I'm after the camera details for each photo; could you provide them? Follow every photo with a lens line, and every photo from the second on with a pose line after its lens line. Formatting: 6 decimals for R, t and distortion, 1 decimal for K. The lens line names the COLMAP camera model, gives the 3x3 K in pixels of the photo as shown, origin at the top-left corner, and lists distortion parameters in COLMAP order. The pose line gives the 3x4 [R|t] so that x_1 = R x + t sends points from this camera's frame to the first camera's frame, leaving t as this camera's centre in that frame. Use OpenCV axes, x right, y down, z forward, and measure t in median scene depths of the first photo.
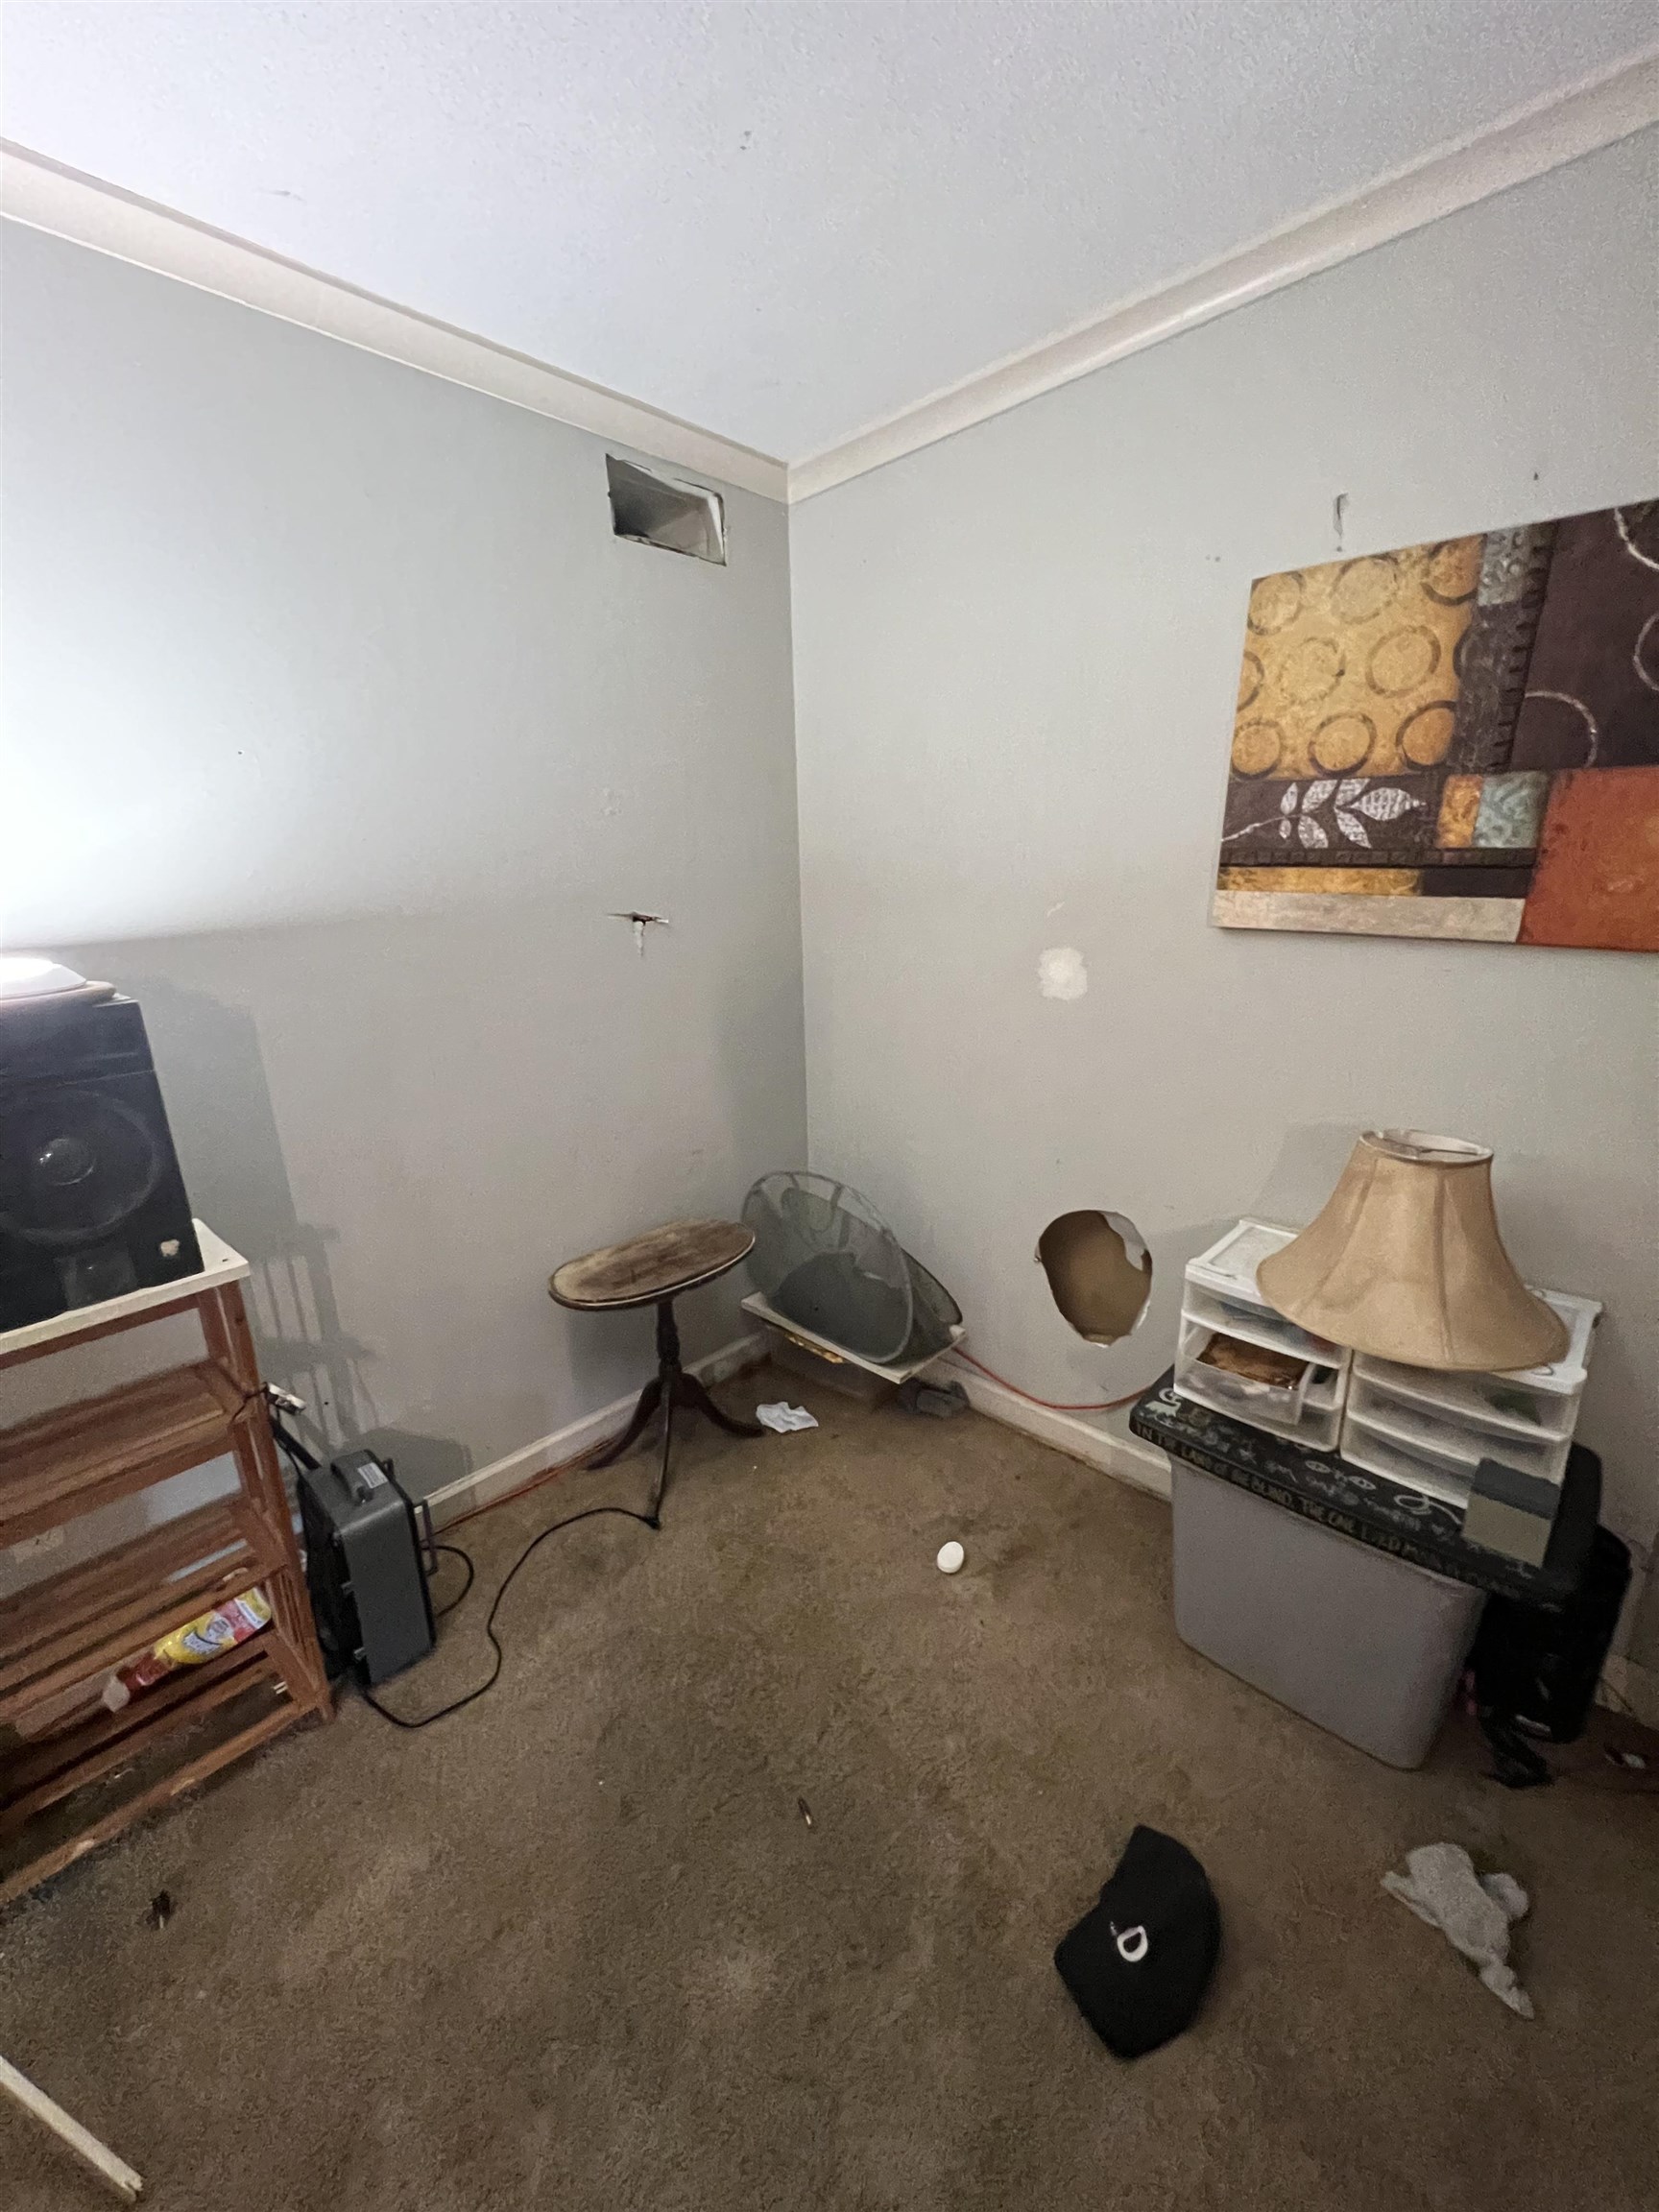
lens RADIAL K [[888.7, 0, 816.9], [0, 888.7, 1105.7], [0, 0, 1]] dist [-0.000005, 0.000454]
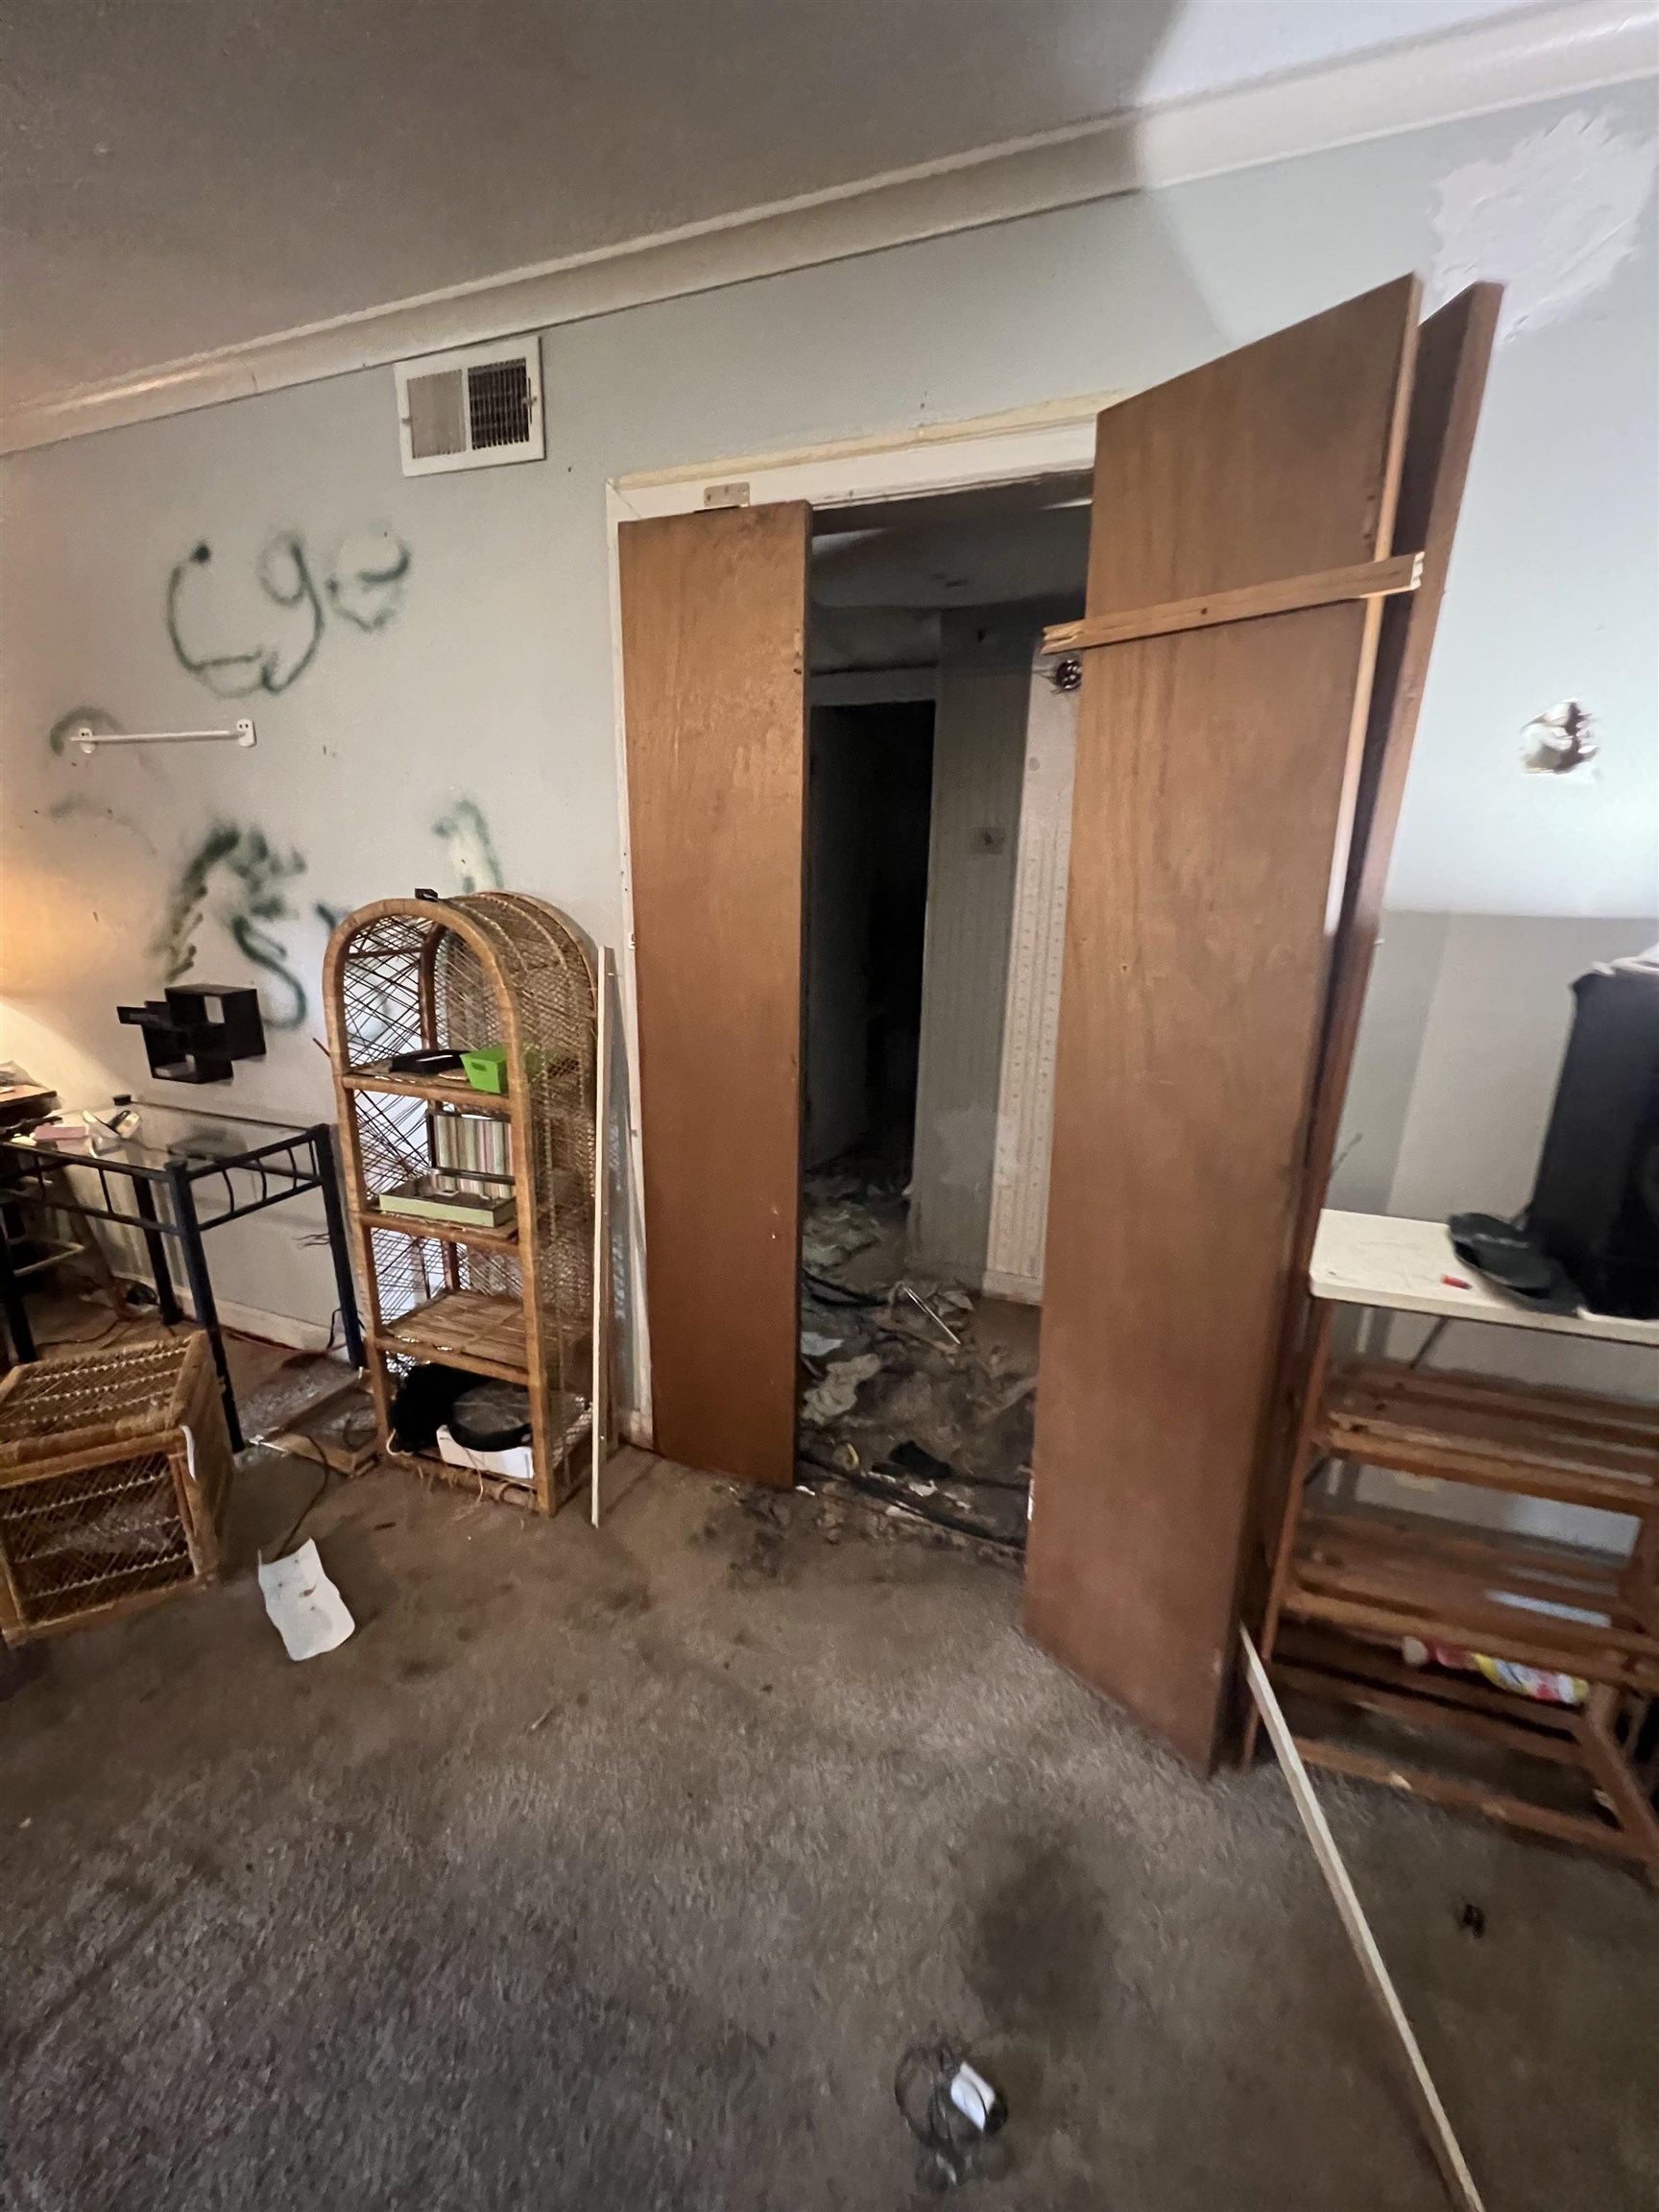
lens RADIAL K [[888.7, 0, 816.9], [0, 888.7, 1105.7], [0, 0, 1]] dist [-0.000005, 0.000454]
pose [[0.394927, 0.282399, -0.874233, -0.348283], [-0.262283, 0.946639, 0.187303, 0.064864], [0.880477, 0.155326, 0.447922, -0.148839]]
